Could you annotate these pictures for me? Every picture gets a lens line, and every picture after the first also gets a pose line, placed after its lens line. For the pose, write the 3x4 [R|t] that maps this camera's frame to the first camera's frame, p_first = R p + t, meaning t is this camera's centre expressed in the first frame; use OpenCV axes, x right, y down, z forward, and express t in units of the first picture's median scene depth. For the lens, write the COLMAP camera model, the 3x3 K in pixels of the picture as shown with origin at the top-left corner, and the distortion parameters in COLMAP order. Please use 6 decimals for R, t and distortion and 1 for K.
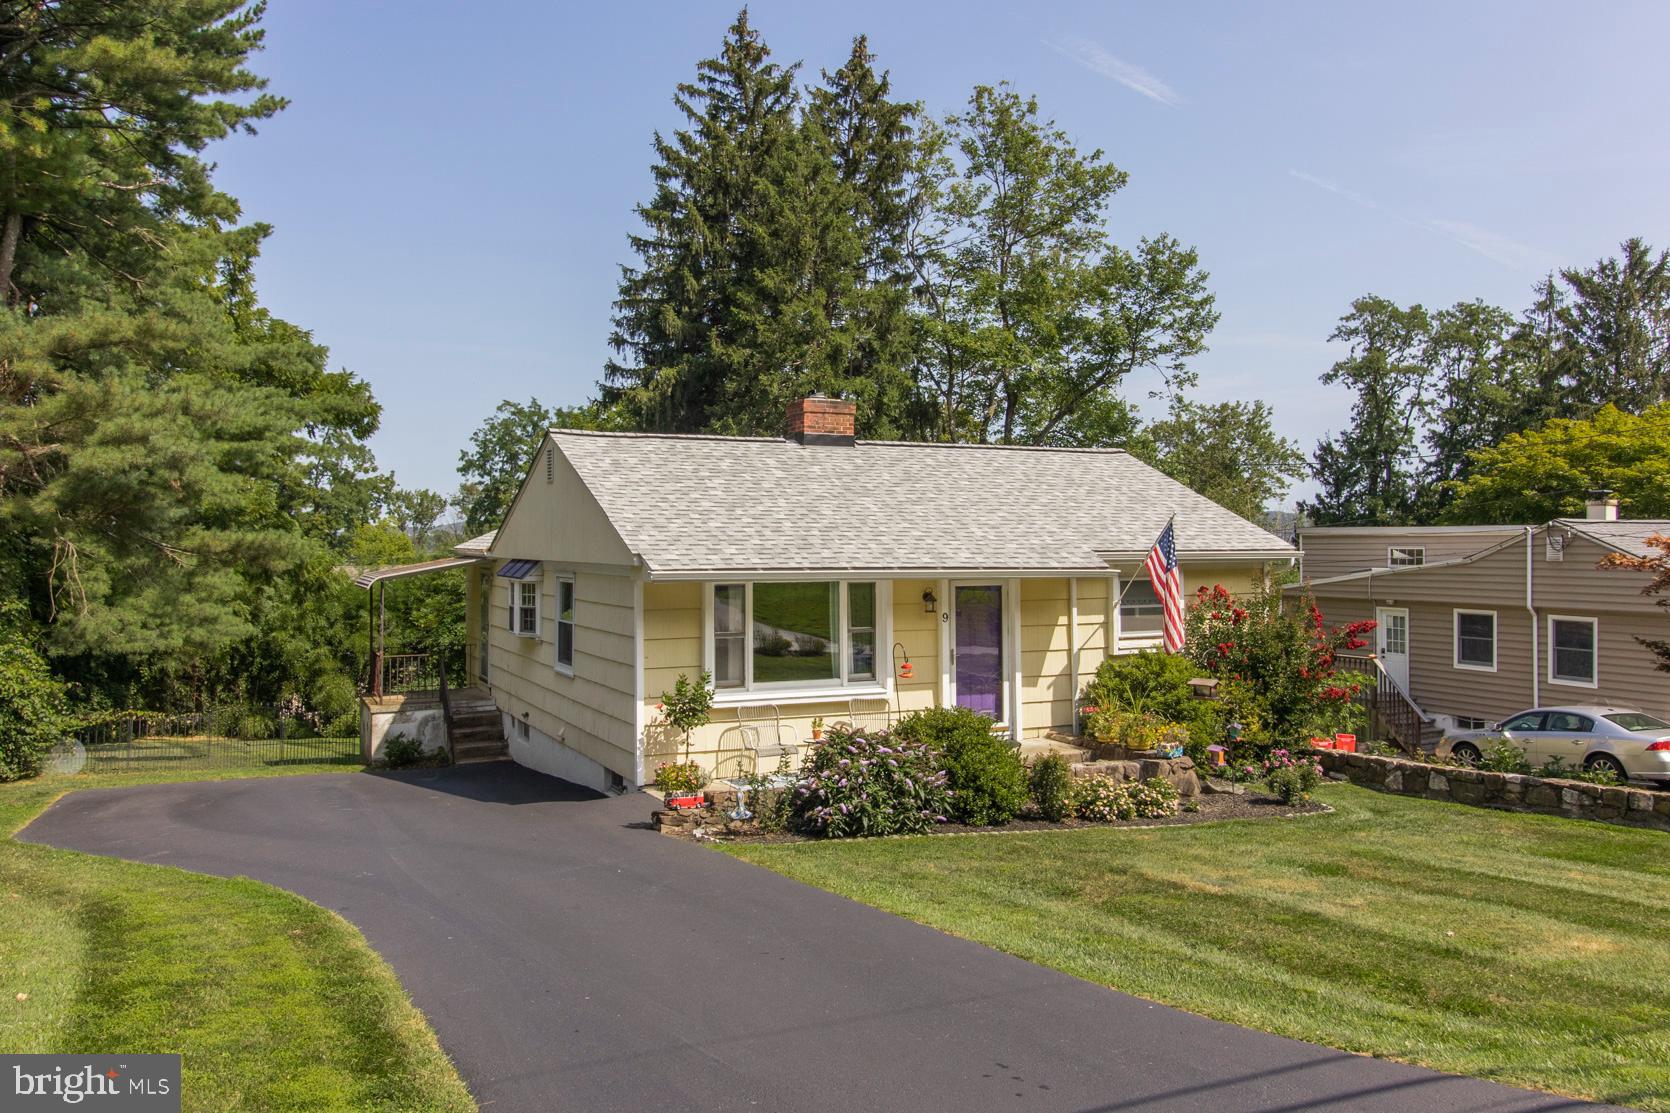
lens RADIAL K [[1416.7, 0, 826.0], [0, 1416.7, 551.8], [0, 0, 1]] dist [0.000710, -0.000821]
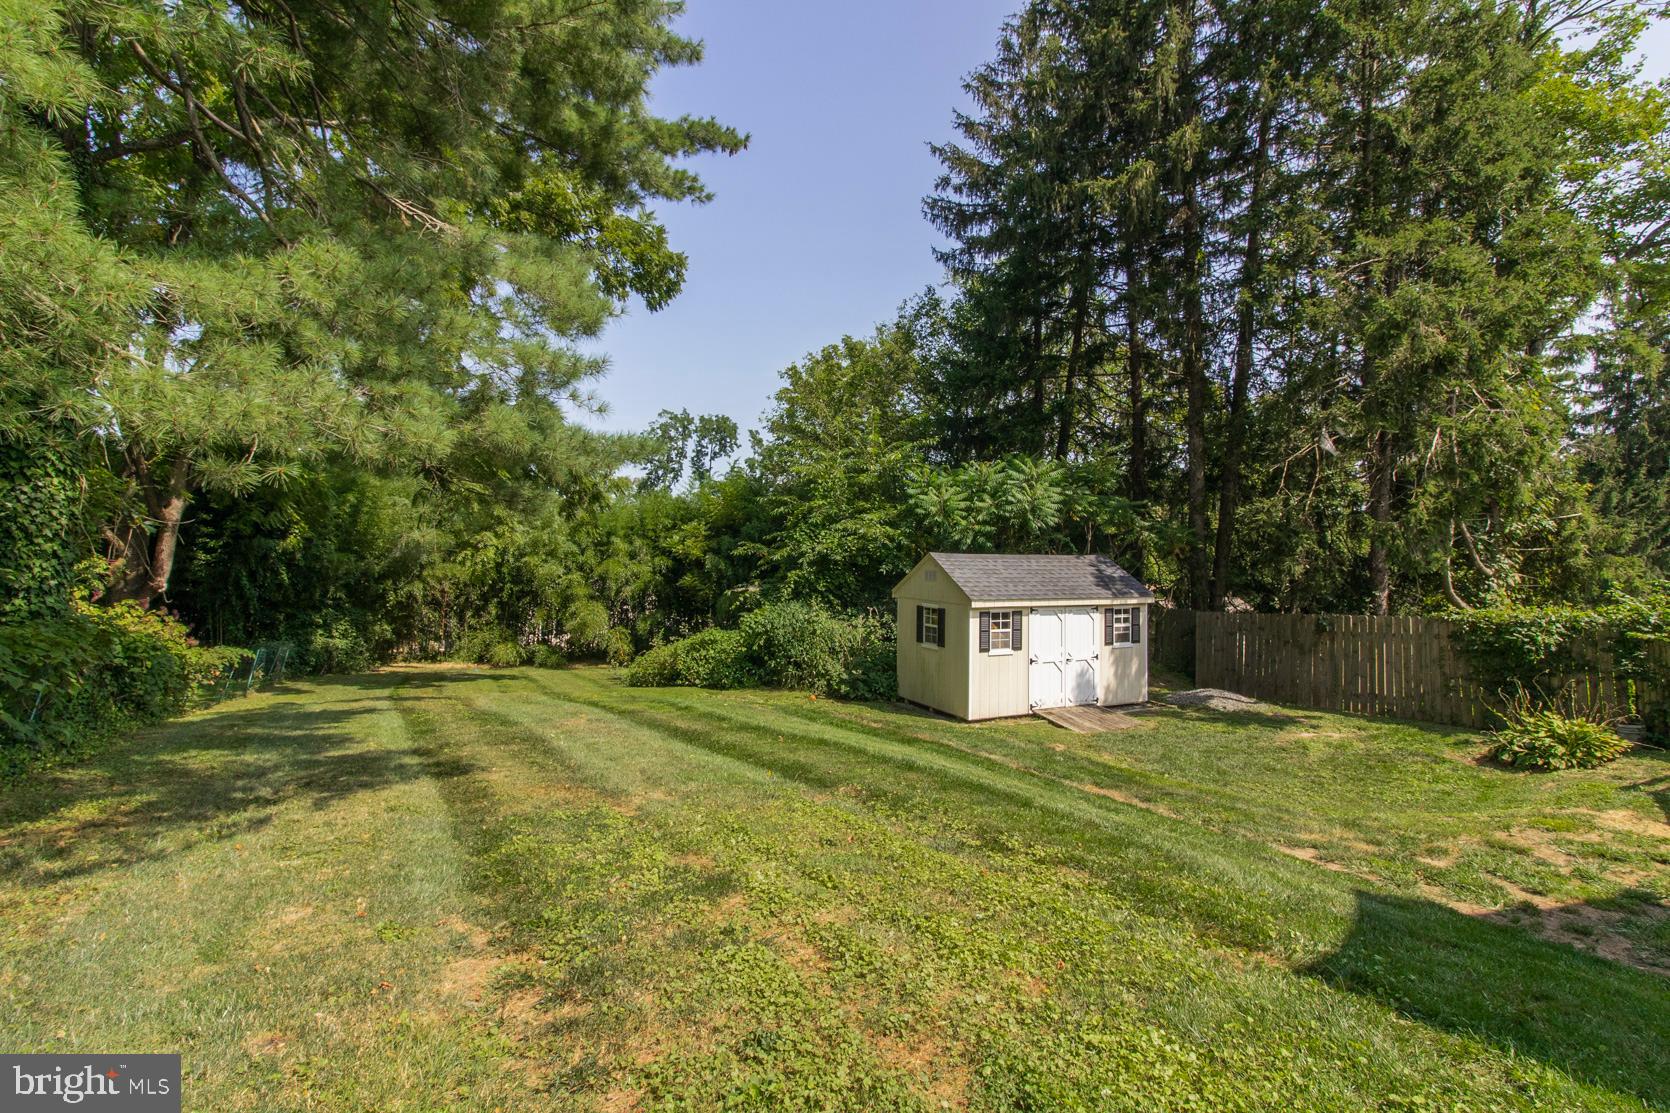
lens RADIAL K [[768.6, 0, 795.8], [0, 768.6, 538.8], [0, 0, 1]] dist [0.014748, 0.000767]
pose [[0.999805, 0.007061, 0.018434, -0.287849], [-0.007002, 0.999970, -0.003259, 0.060018], [-0.018456, 0.003129, 0.999825, 0.627473]]
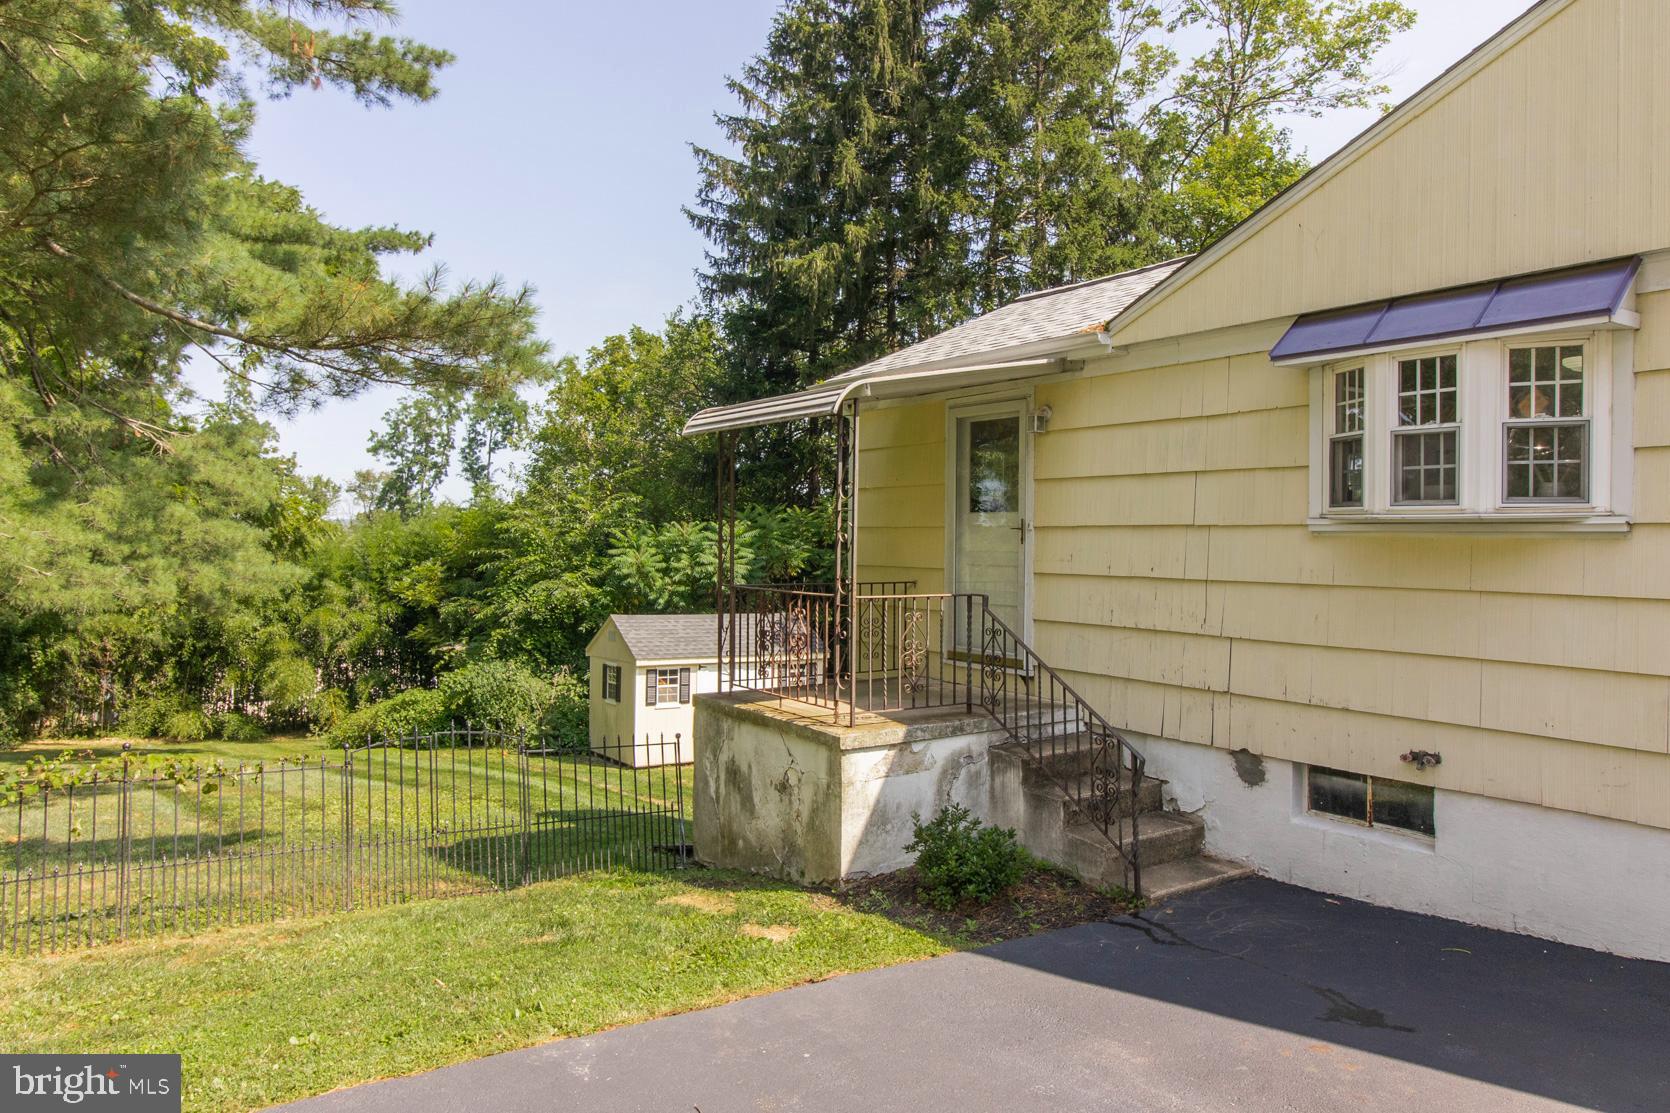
lens RADIAL K [[1179.9, 0, 808.3], [0, 1179.9, 540.5], [0, 0, 1]] dist [0.004856, -0.001806]
pose [[0.988866, 0.007650, 0.148614, -0.214118], [-0.005755, 0.999897, -0.013178, 0.036498], [-0.148700, 0.012176, 0.988807, 0.399555]]
